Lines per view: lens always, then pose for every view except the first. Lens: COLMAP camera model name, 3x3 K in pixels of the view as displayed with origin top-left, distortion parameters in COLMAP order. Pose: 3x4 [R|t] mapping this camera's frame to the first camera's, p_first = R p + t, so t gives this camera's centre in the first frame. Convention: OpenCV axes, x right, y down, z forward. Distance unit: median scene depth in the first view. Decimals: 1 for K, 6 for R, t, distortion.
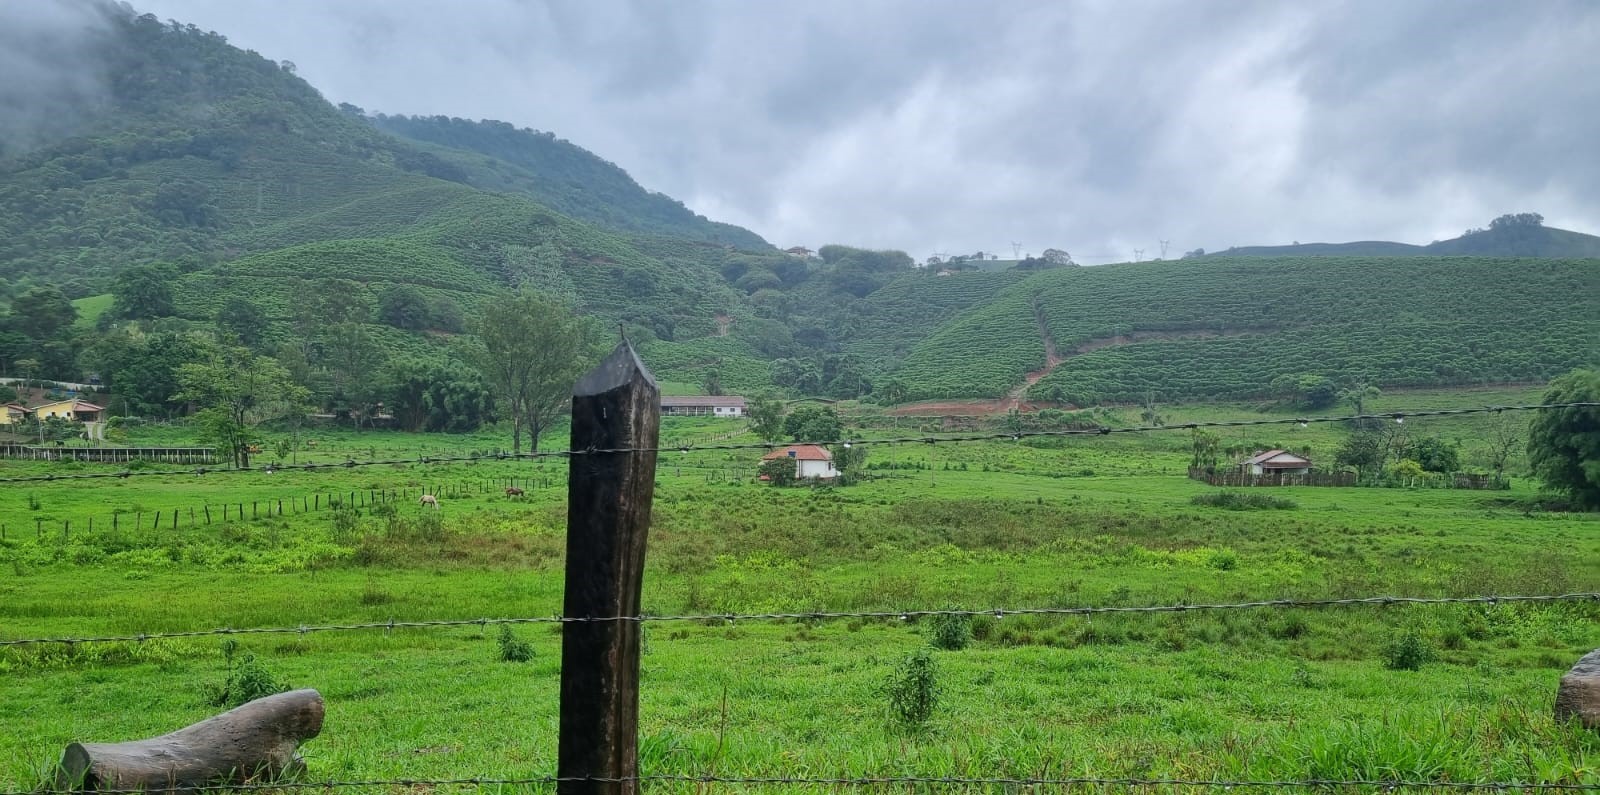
lens RADIAL K [[1077.3, 0, 792.1], [0, 1077.3, 391.2], [0, 0, 1]] dist [0.010641, -0.006598]
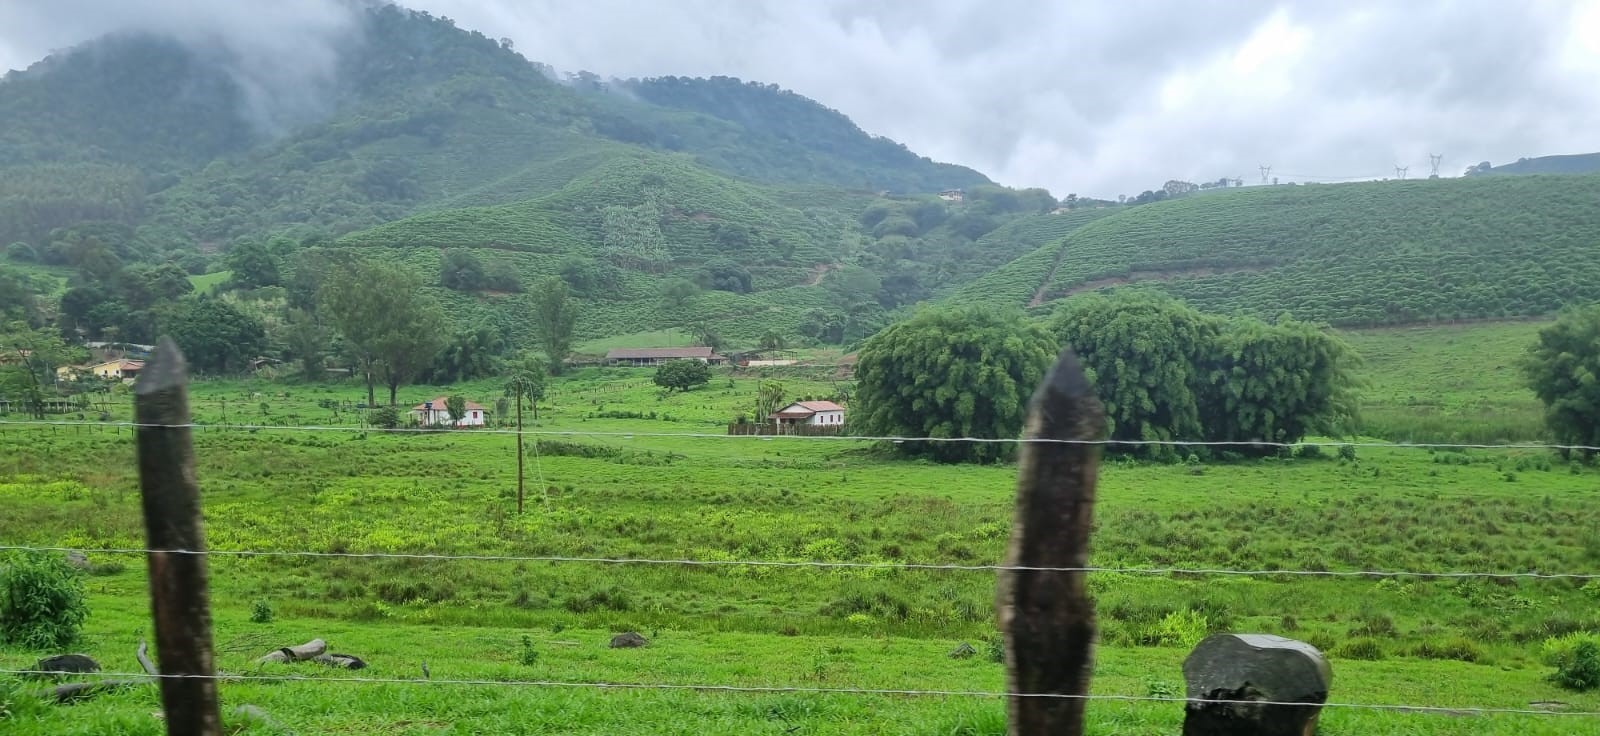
lens RADIAL K [[1093.3, 0, 801.2], [0, 1093.3, 371.6], [0, 0, 1]] dist [0.036213, 0.000127]
pose [[0.968855, -0.009867, -0.247434, 0.123225], [0.017961, 0.999374, 0.030475, -0.001041], [0.246978, -0.033969, 0.968425, -0.005303]]
